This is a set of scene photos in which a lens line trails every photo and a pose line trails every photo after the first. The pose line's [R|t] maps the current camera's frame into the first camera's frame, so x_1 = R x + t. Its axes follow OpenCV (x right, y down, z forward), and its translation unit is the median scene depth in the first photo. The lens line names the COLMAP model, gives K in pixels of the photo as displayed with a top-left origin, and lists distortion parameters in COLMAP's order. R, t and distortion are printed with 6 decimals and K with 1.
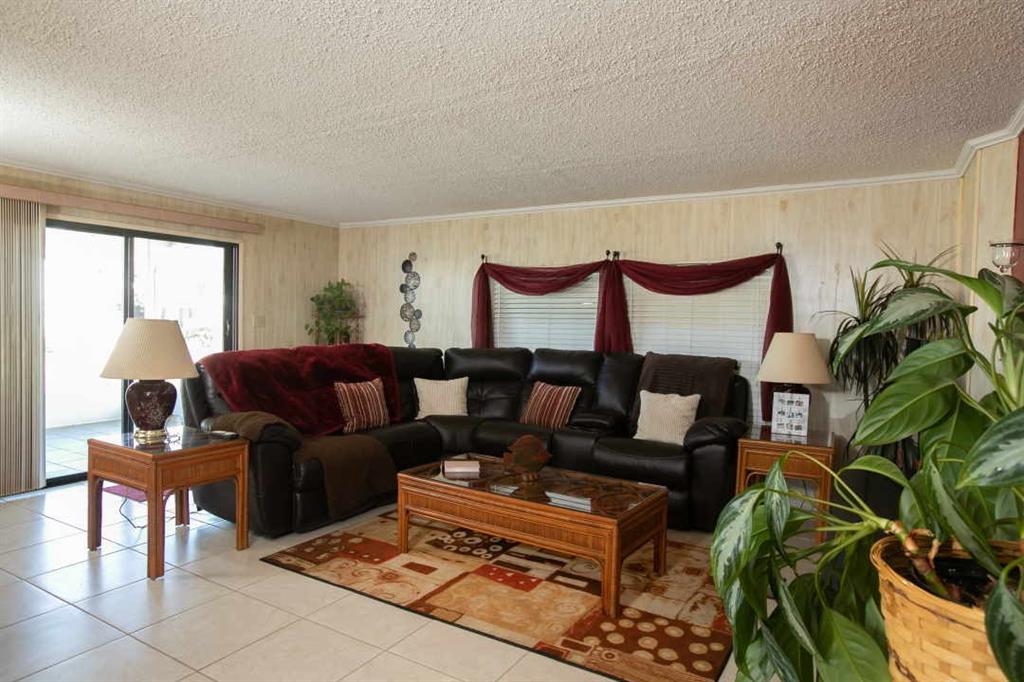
lens RADIAL K [[604.6, 0, 512.0], [0, 604.6, 341.0], [0, 0, 1]] dist [-0.003373, -0.000015]
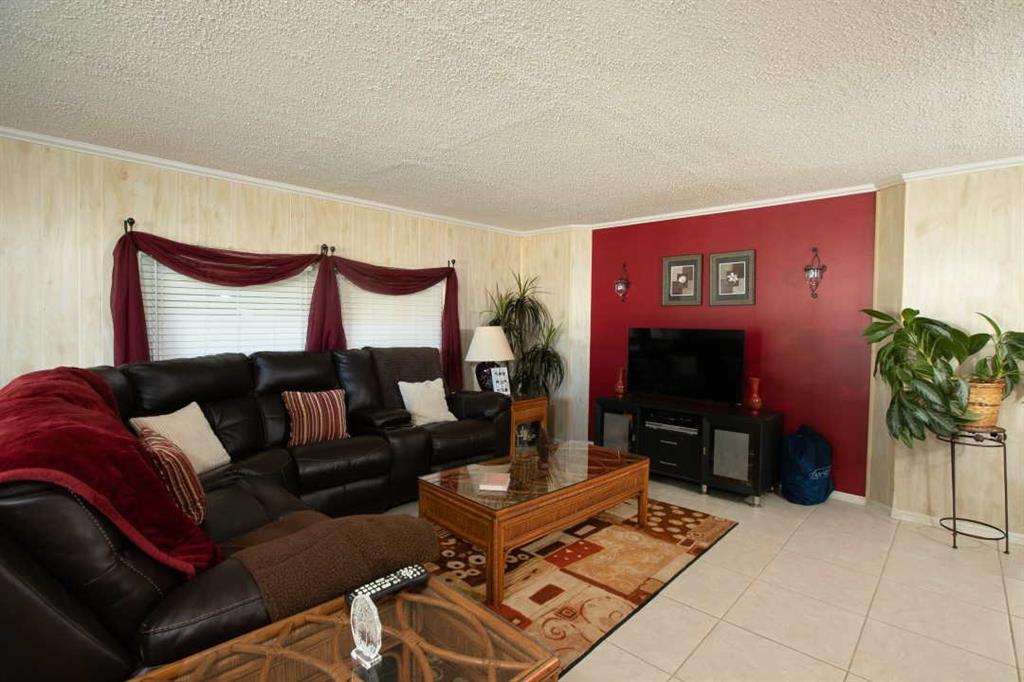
lens RADIAL K [[486.9, 0, 512.0], [0, 486.9, 341.0], [0, 0, 1]] dist [-0.035025, 0.000227]
pose [[0.225262, -0.057091, 0.972624, -0.840831], [0.025231, 0.998289, 0.052754, -0.047260], [-0.973971, 0.012656, 0.226317, 0.865866]]
